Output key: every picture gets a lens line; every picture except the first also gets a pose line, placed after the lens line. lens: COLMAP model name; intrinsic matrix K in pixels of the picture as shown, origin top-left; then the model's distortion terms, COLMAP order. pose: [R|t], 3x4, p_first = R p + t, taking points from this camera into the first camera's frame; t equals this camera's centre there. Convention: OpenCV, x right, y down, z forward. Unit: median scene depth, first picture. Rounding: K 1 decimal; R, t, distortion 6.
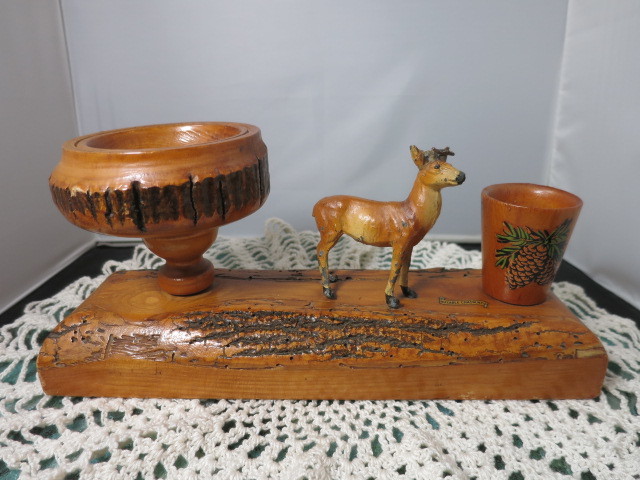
lens RADIAL K [[441.0, 0, 321.8], [0, 441.0, 243.1], [0, 0, 1]] dist [-0.021133, -0.007152]
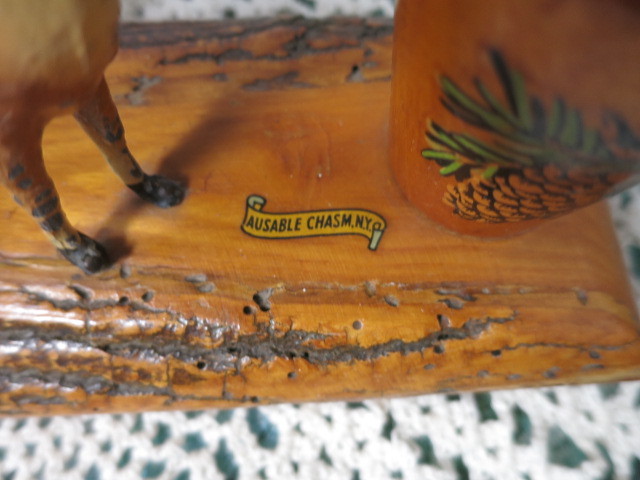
lens RADIAL K [[441.0, 0, 314.6], [0, 441.0, 243.1], [0, 0, 1]] dist [-0.021133, -0.007152]
pose [[0.998138, -0.049169, 0.036108, 0.338592], [0.006844, 0.678425, 0.734638, -0.115865], [-0.060617, -0.733022, 0.677498, 0.833873]]
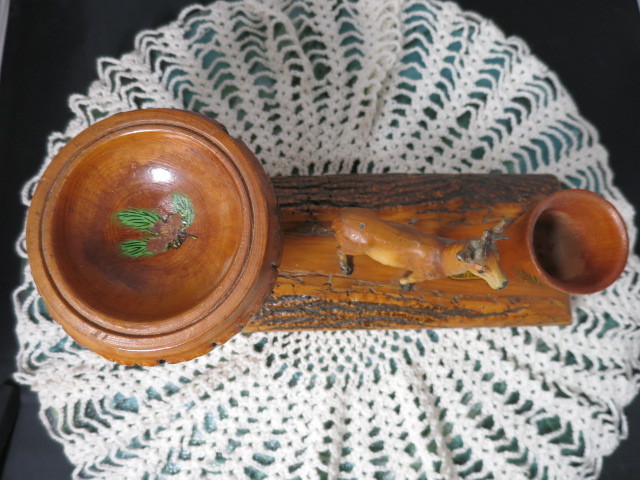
lens RADIAL K [[441.0, 0, 324.1], [0, 441.0, 244.4], [0, 0, 1]] dist [-0.021133, -0.007152]
pose [[0.999622, -0.020435, 0.018369, -0.060270], [-0.005014, 0.521636, 0.853153, -0.898863], [-0.027017, -0.852923, 0.521337, 0.564879]]
